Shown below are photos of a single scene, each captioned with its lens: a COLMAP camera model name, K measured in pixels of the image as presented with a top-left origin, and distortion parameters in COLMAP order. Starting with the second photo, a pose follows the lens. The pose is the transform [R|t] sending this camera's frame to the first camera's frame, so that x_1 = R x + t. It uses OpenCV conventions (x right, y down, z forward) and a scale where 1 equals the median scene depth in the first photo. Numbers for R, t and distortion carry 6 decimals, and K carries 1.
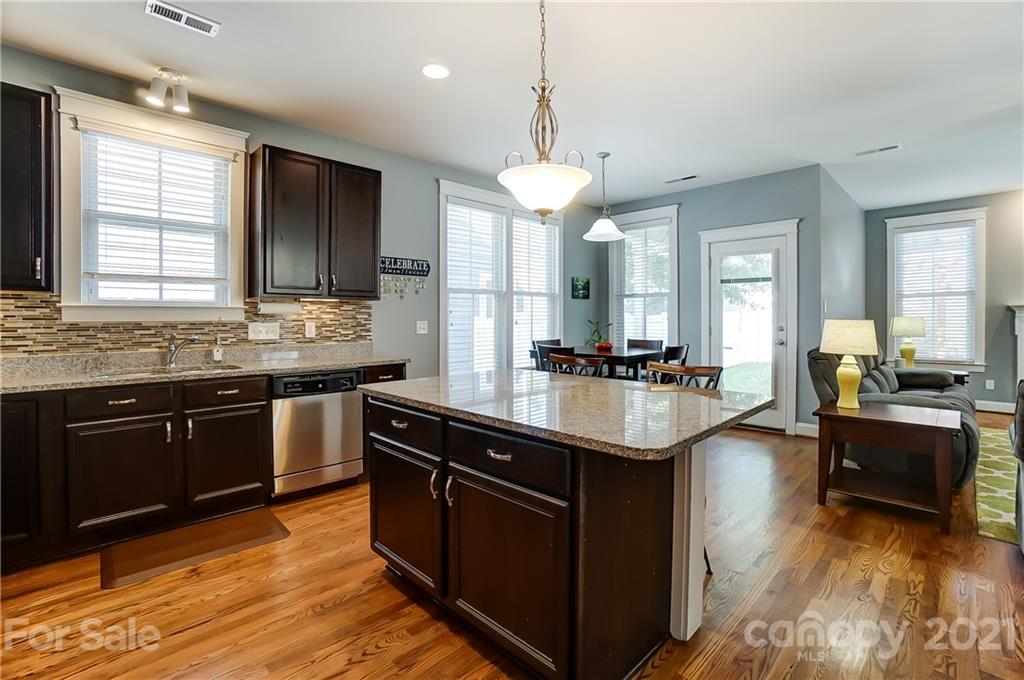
lens RADIAL K [[454.4, 0, 510.4], [0, 454.4, 323.1], [0, 0, 1]] dist [-0.060158, 0.019620]
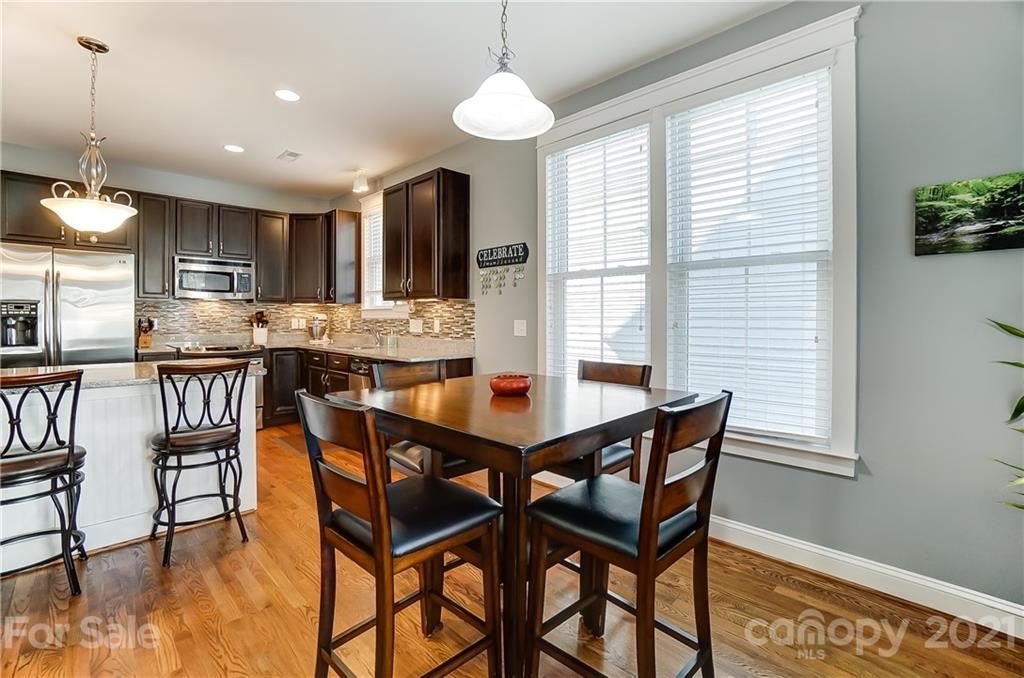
lens RADIAL K [[454.4, 0, 509.6], [0, 454.4, 326.3], [0, 0, 1]] dist [-0.060158, 0.019620]
pose [[0.013828, 0.019382, -0.999717, 0.615084], [-0.014944, 0.999704, 0.019175, -0.008508], [0.999793, 0.014675, 0.014114, 0.988305]]
